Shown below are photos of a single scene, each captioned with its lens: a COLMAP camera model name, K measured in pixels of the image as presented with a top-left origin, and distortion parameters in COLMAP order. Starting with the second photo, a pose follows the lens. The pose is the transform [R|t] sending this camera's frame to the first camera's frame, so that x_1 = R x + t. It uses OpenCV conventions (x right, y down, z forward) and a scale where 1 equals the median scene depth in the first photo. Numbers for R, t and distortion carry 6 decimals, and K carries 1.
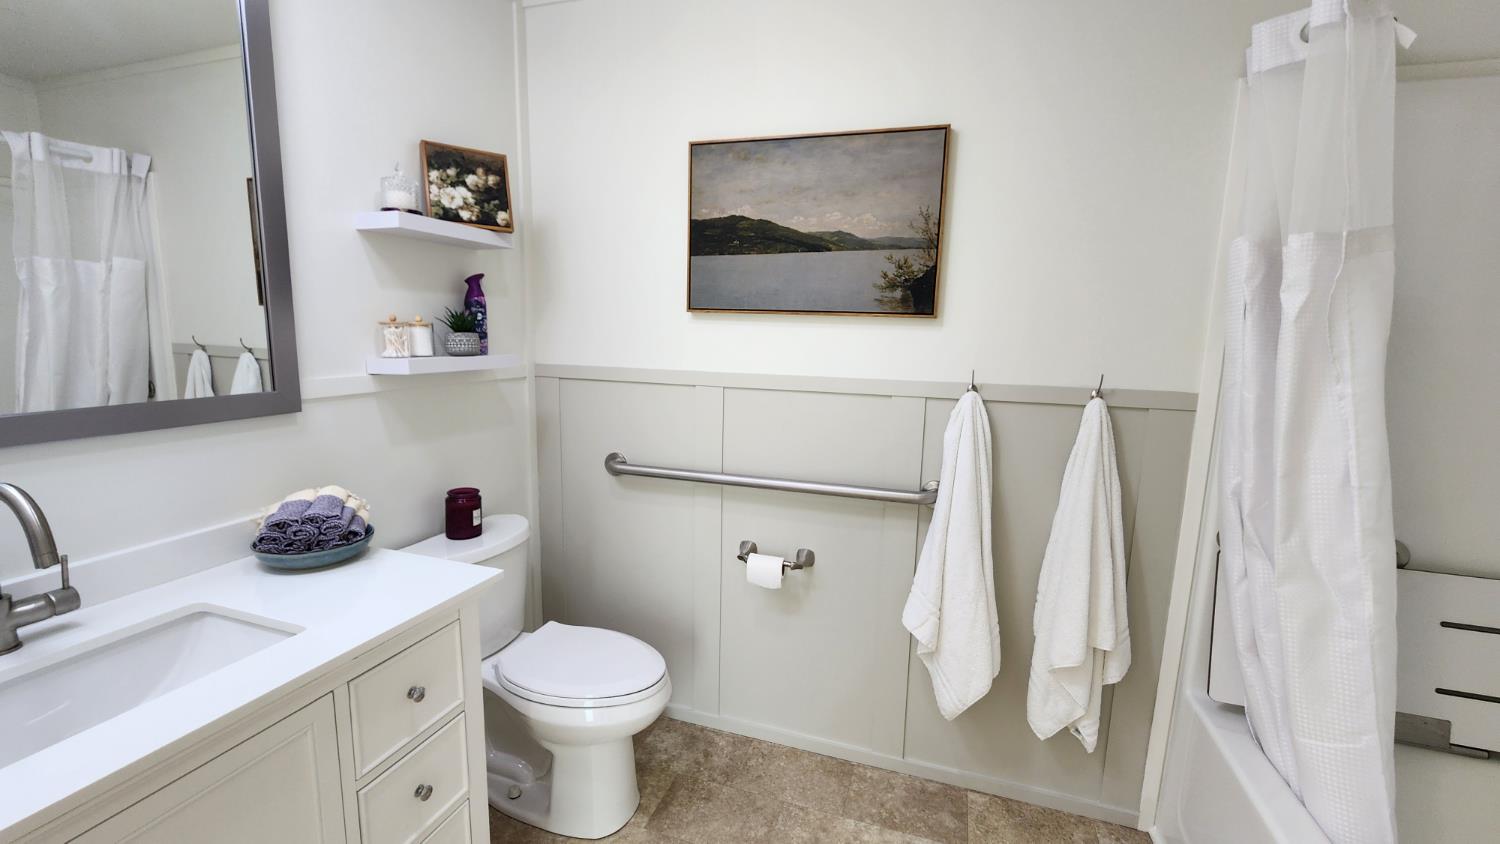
lens RADIAL K [[617.3, 0, 756.9], [0, 617.3, 419.9], [0, 0, 1]] dist [-0.001293, 0.000538]
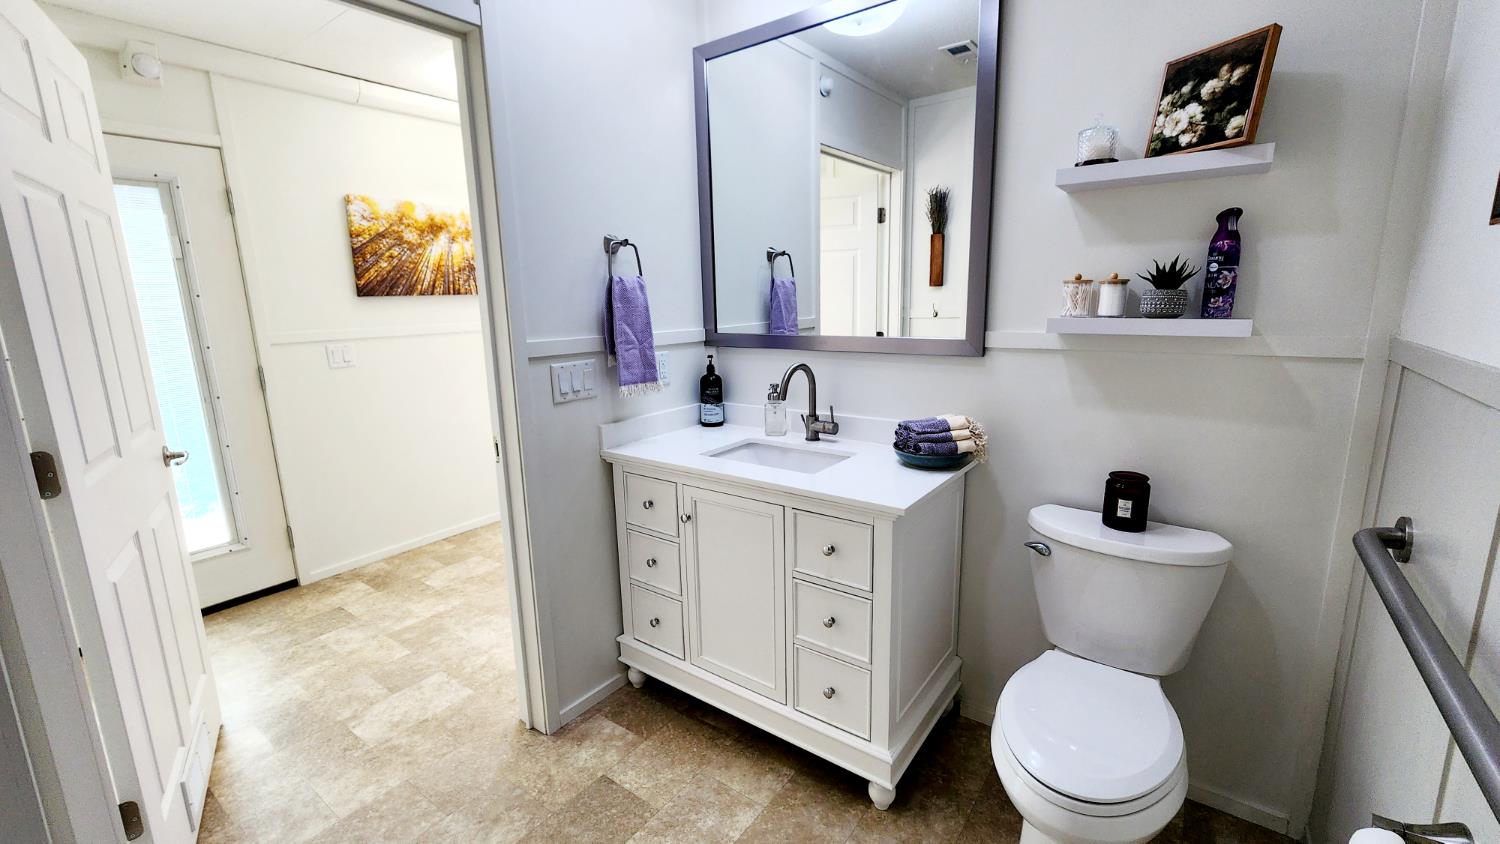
lens RADIAL K [[617.3, 0, 756.9], [0, 617.3, 419.9], [0, 0, 1]] dist [-0.001293, 0.000538]
pose [[-0.298112, 0.167731, -0.939679, 0.497676], [-0.131831, 0.967771, 0.214568, -0.078931], [0.945384, 0.187844, -0.266392, 0.751074]]
